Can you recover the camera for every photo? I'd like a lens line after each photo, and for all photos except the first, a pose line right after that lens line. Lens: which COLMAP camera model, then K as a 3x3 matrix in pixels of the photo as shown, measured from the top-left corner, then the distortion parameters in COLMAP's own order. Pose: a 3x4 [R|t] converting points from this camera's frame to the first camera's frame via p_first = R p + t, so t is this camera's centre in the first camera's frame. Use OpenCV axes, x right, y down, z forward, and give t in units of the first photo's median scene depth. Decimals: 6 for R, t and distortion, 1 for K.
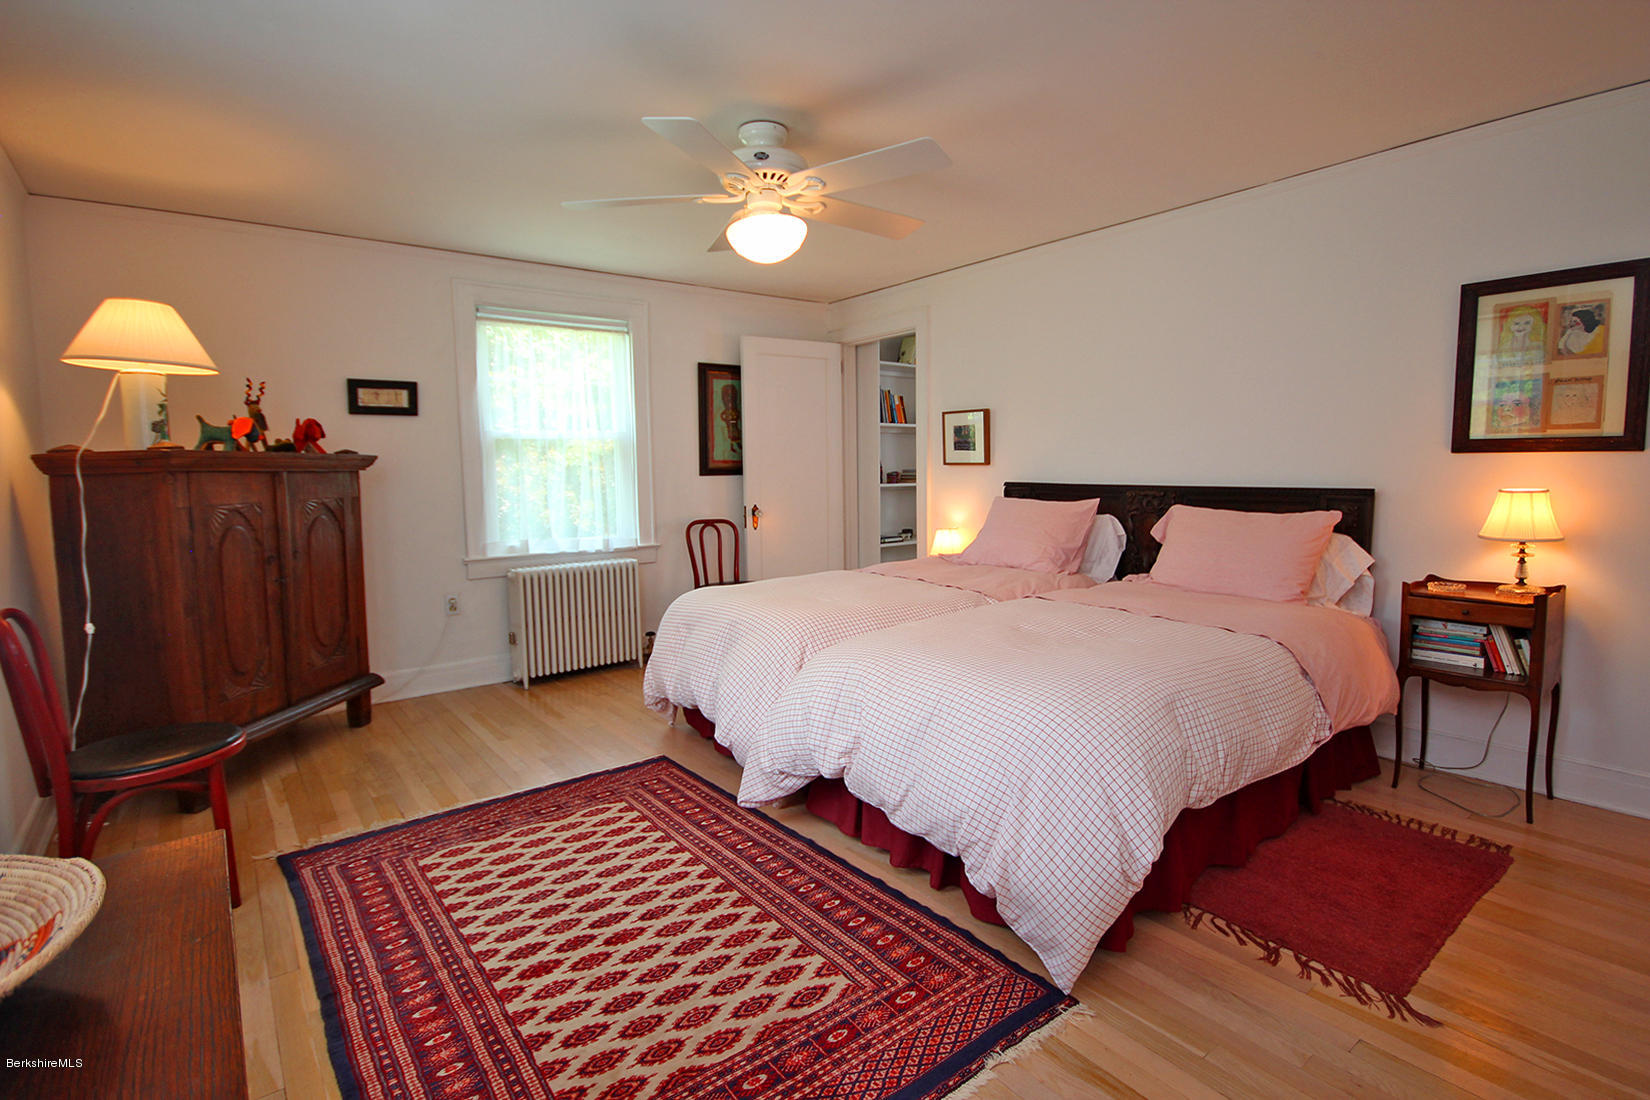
lens RADIAL K [[781.9, 0, 819.5], [0, 781.9, 534.2], [0, 0, 1]] dist [0.006277, -0.006078]
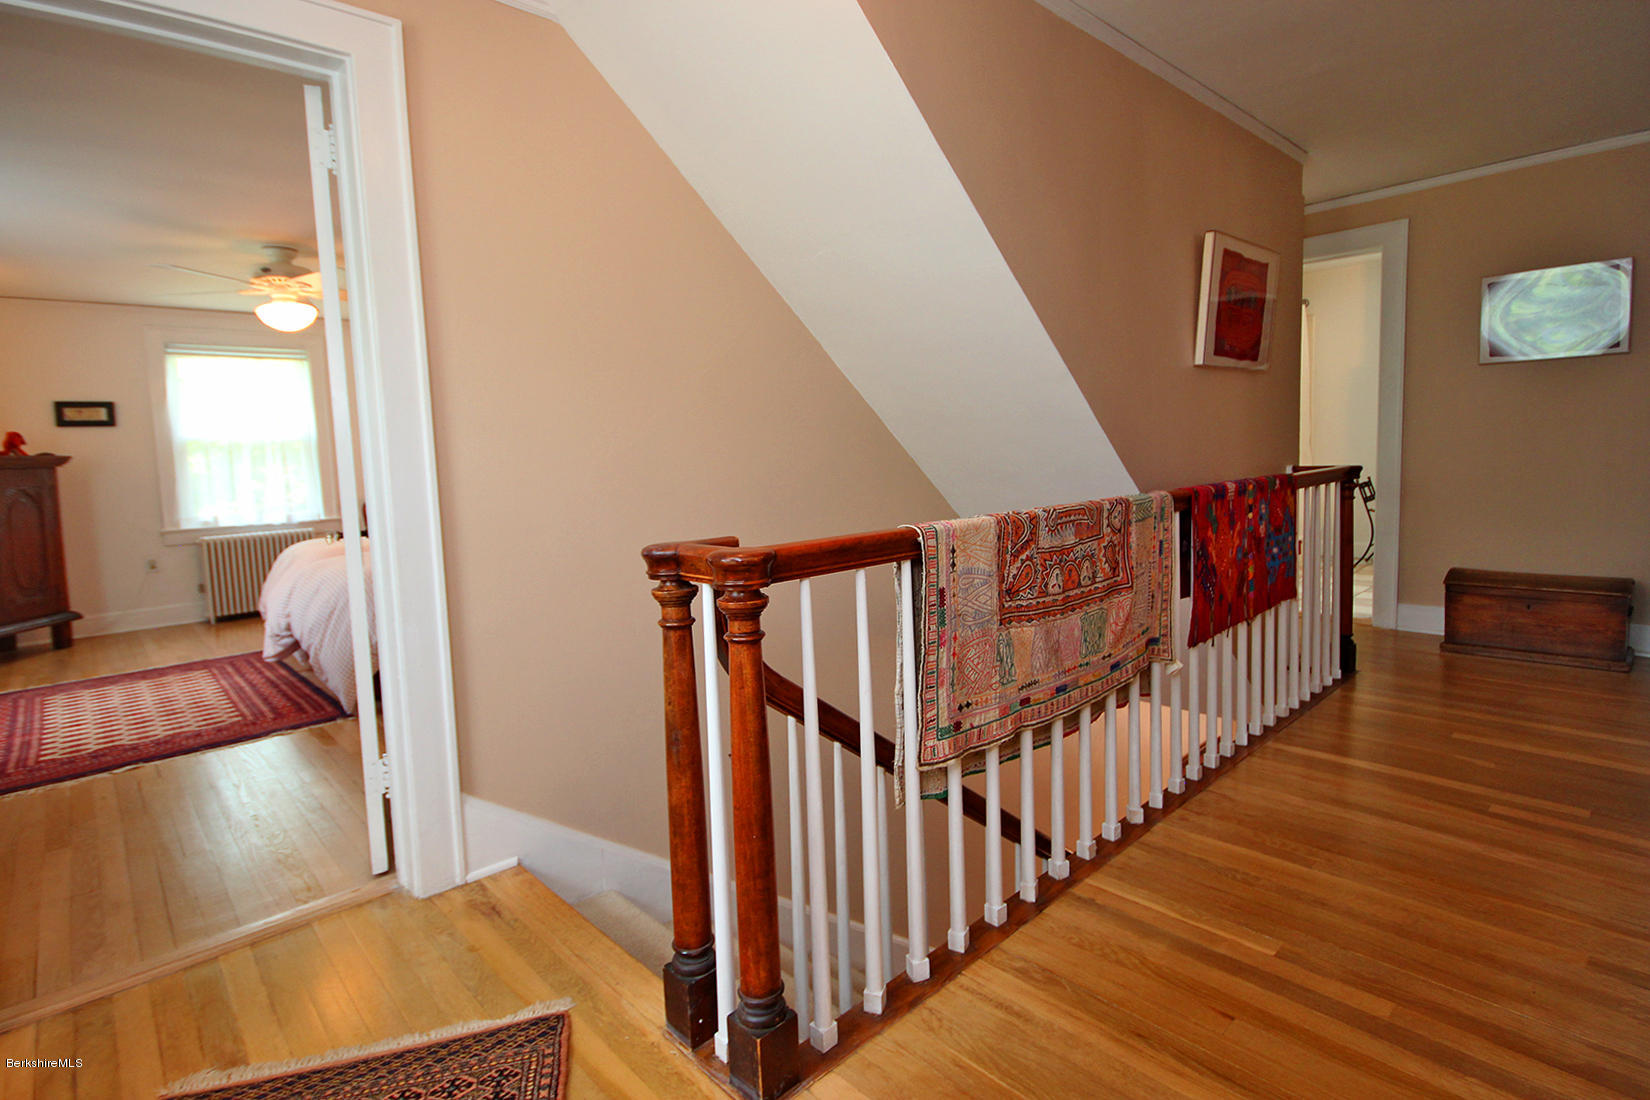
lens RADIAL K [[781.9, 0, 802.5], [0, 781.9, 507.3], [0, 0, 1]] dist [0.006277, -0.006078]
pose [[0.996100, -0.029965, 0.082991, 0.588571], [0.031596, 0.999331, -0.018413, 0.055655], [-0.082383, 0.020963, 0.996380, -0.479701]]
